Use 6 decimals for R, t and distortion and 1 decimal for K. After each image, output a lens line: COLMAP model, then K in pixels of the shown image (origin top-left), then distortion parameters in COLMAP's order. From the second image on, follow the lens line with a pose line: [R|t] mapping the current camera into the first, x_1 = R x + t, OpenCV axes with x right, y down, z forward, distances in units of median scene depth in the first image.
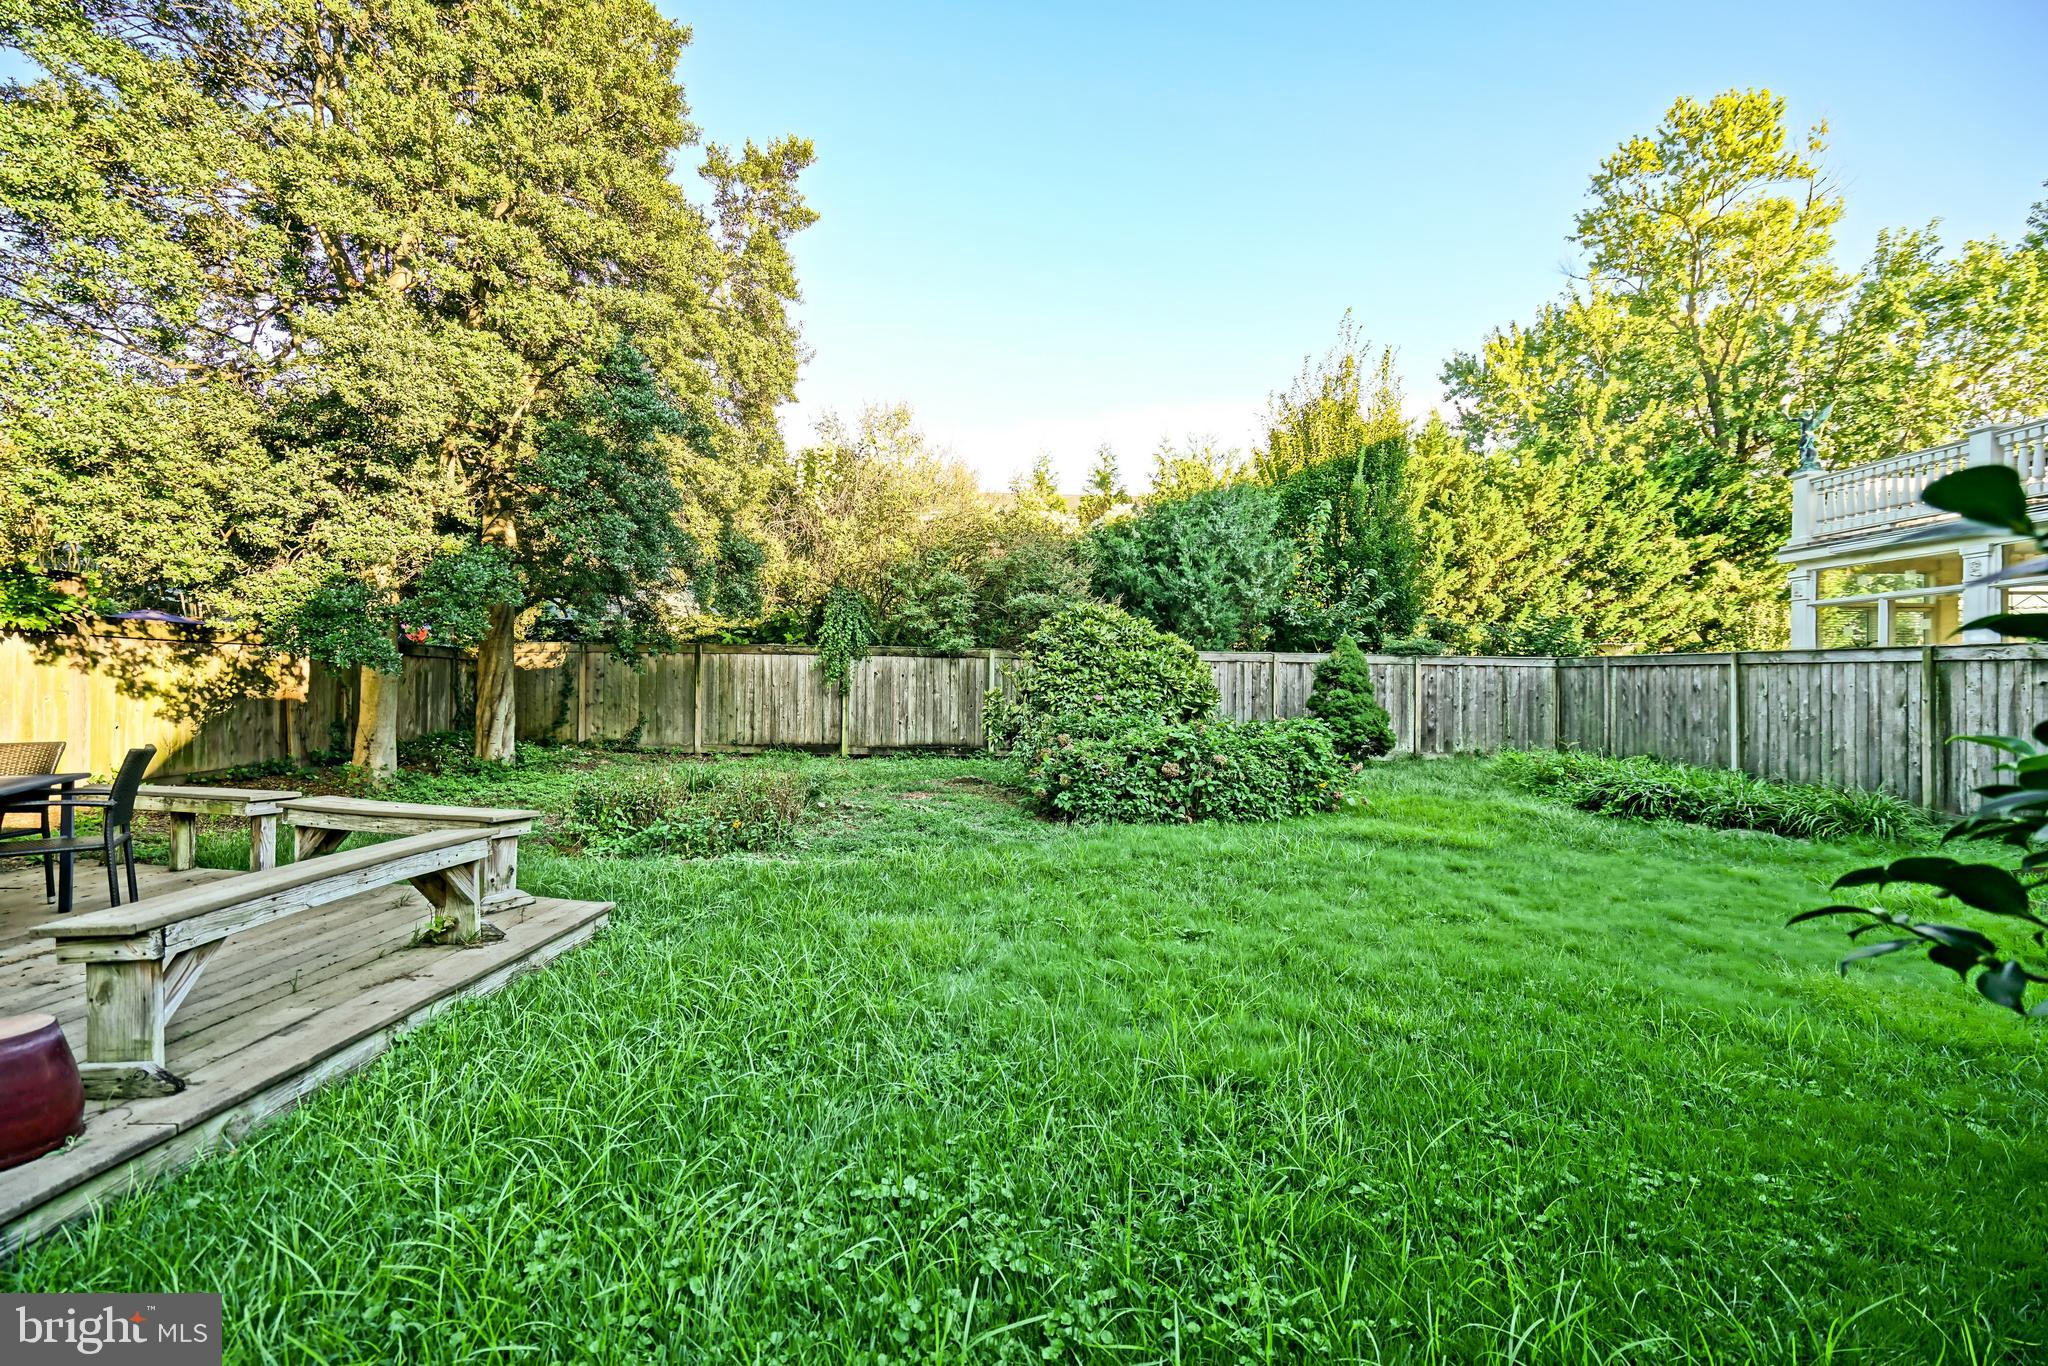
lens RADIAL K [[886.4, 0, 1024.0], [0, 886.4, 683.0], [0, 0, 1]] dist [0.058763, -0.000076]
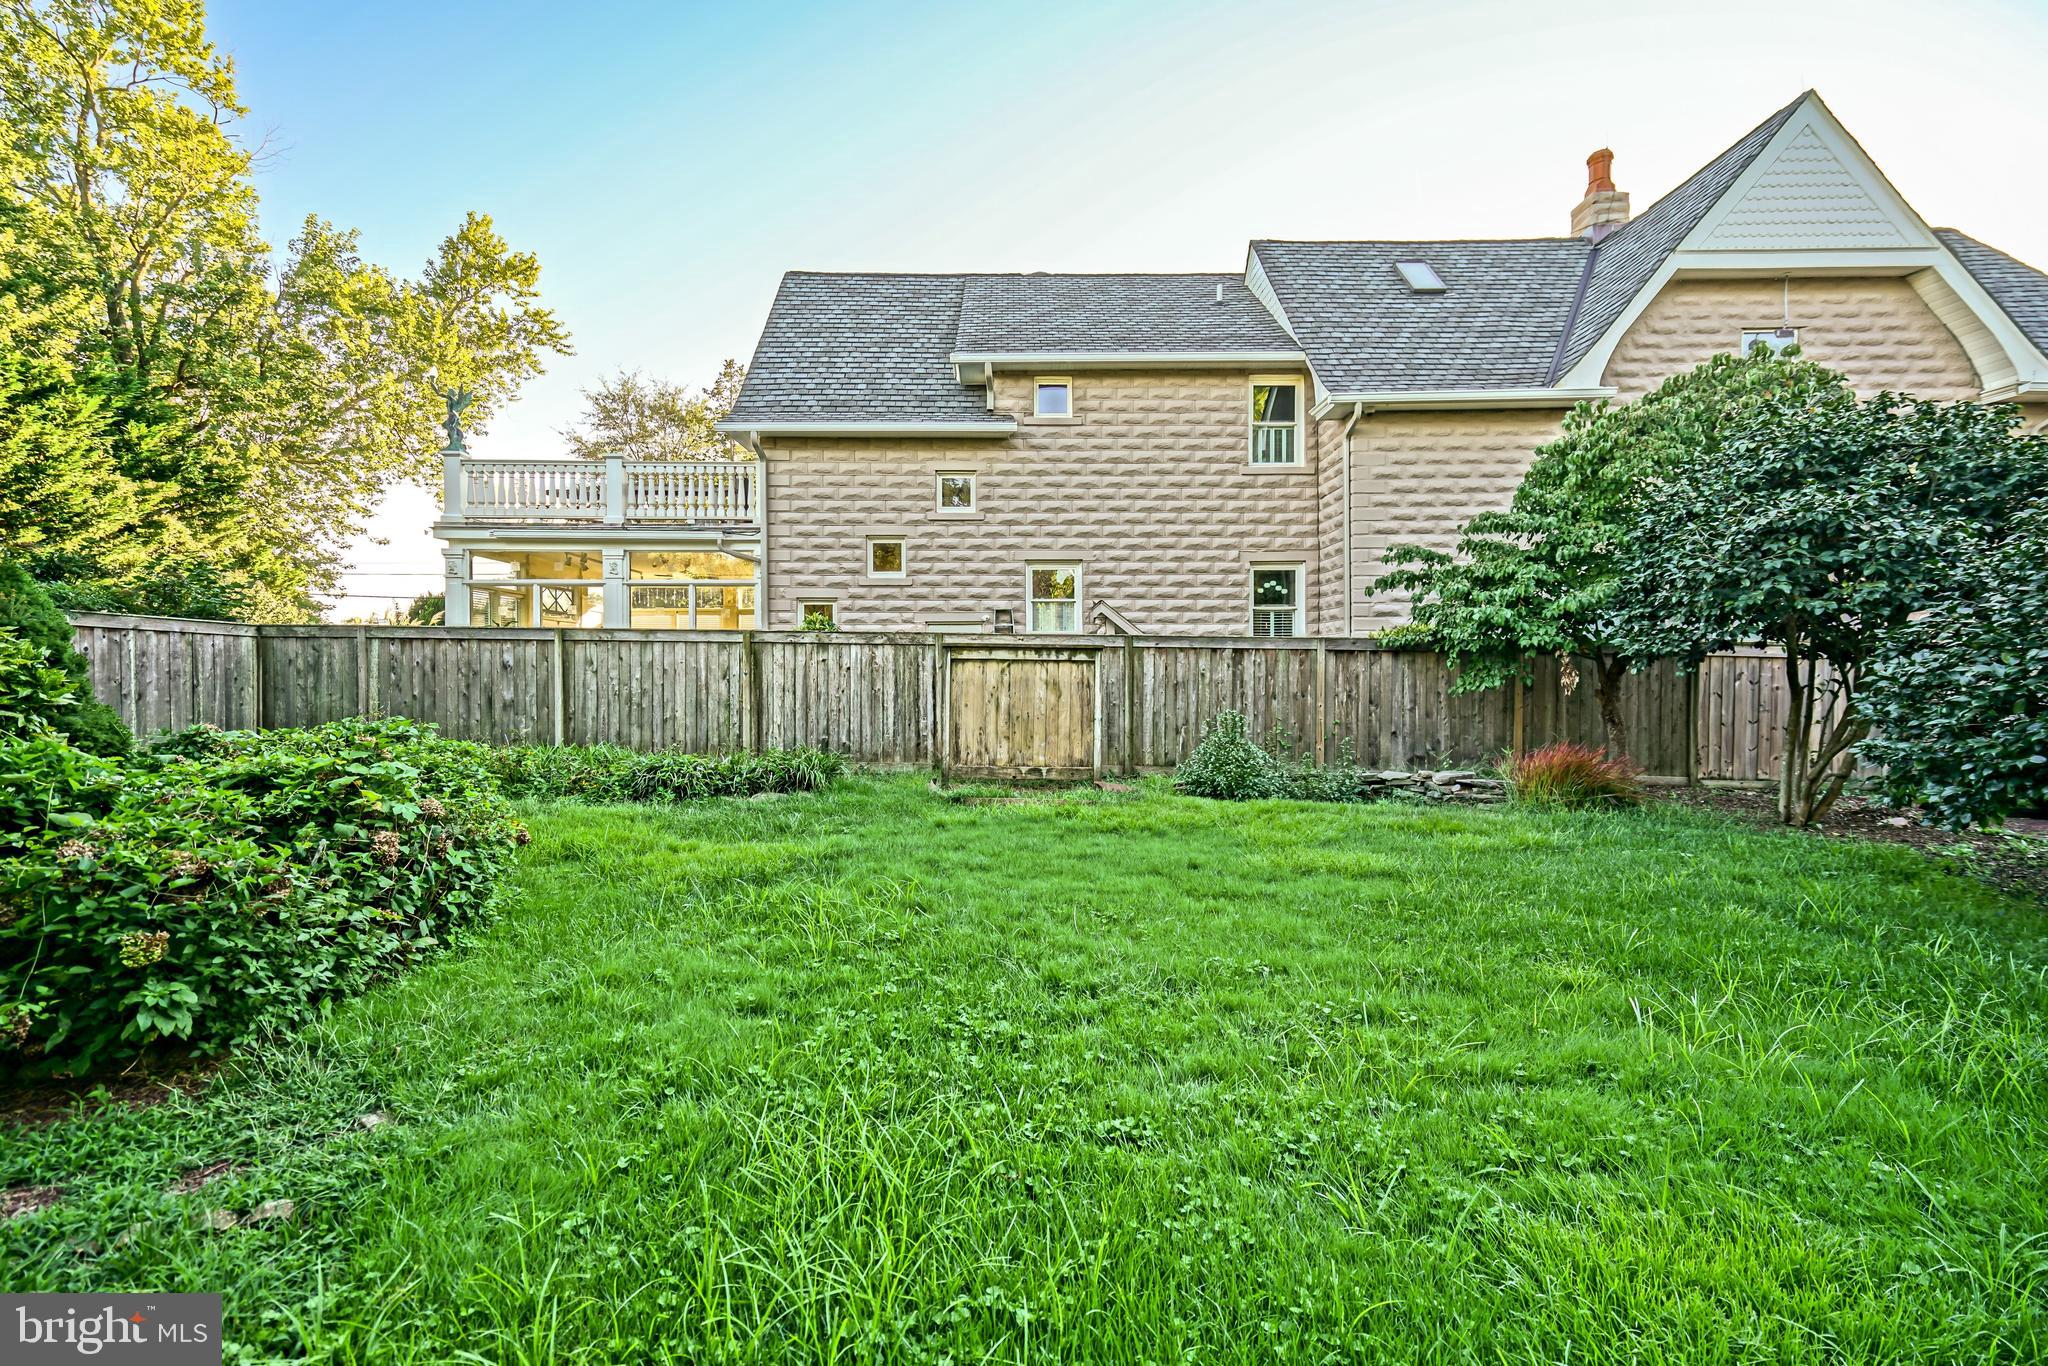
lens RADIAL K [[904.9, 0, 1024.0], [0, 904.9, 683.0], [0, 0, 1]] dist [0.035795, -0.000187]
pose [[0.020330, -0.021861, 0.999554, -0.088053], [-0.001700, 0.999759, 0.021900, 0.001365], [-0.999792, -0.002144, 0.020288, 0.203429]]
